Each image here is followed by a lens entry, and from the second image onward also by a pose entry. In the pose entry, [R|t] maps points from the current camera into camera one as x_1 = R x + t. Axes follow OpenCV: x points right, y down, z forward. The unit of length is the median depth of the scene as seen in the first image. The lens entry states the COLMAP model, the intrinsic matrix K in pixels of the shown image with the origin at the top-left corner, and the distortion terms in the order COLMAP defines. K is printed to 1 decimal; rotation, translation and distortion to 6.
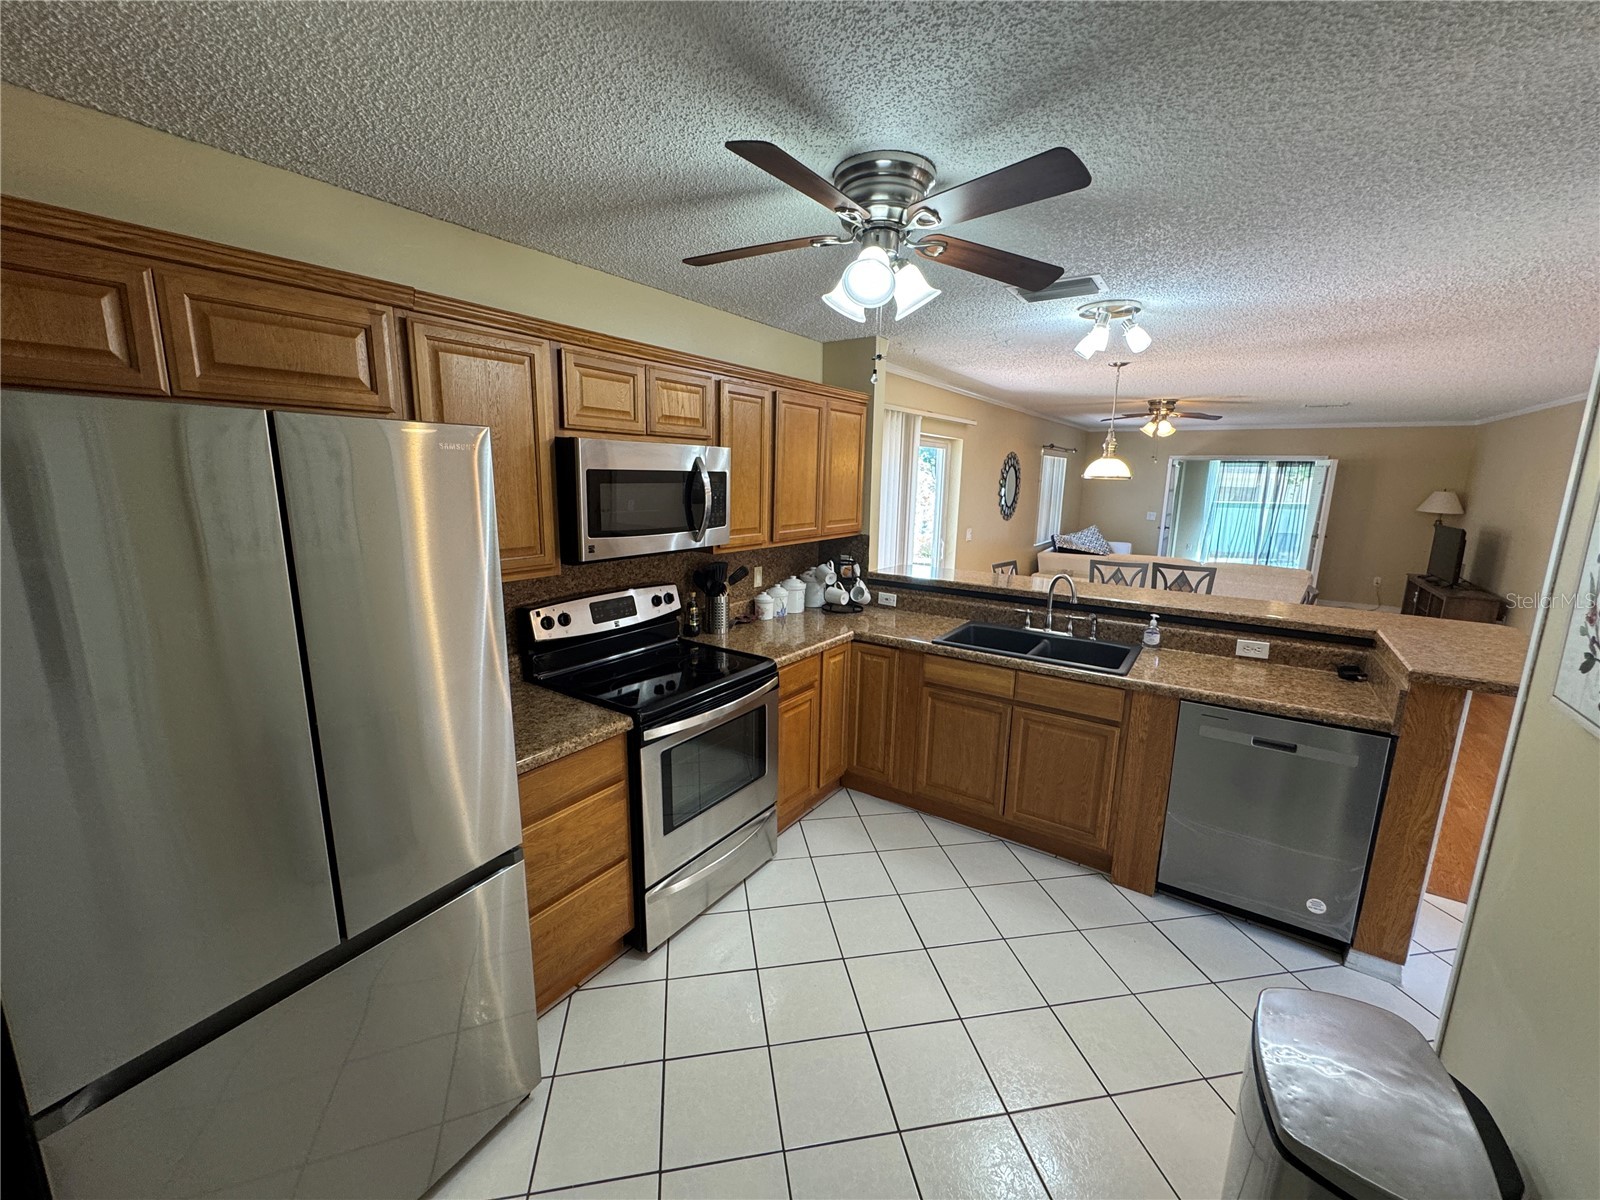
lens RADIAL K [[641.9, 0, 798.8], [0, 641.9, 592.5], [0, 0, 1]] dist [-0.001680, 0.000867]
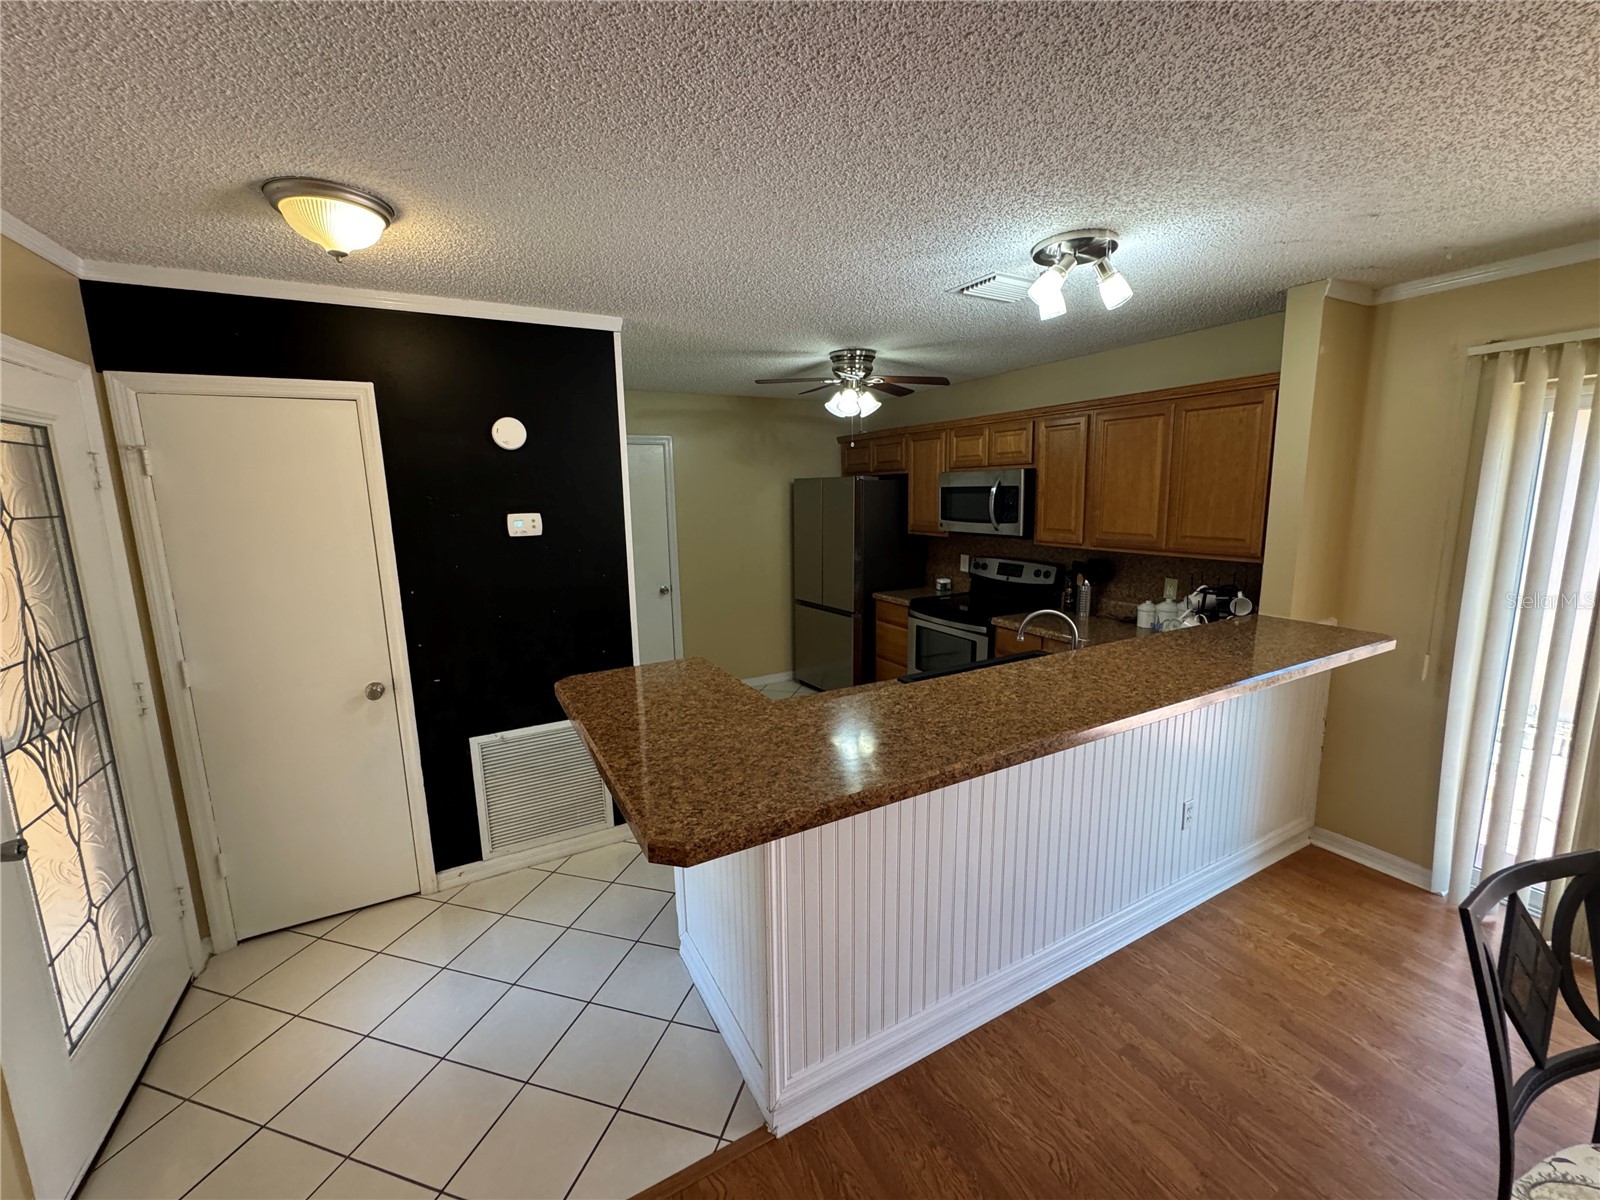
lens RADIAL K [[641.9, 0, 798.8], [0, 641.9, 592.5], [0, 0, 1]] dist [-0.001680, 0.000867]
pose [[-0.450695, 0.130878, -0.883031, 1.042086], [-0.154267, 0.962892, 0.221452, -0.145792], [0.879247, 0.236030, -0.413781, 0.891516]]
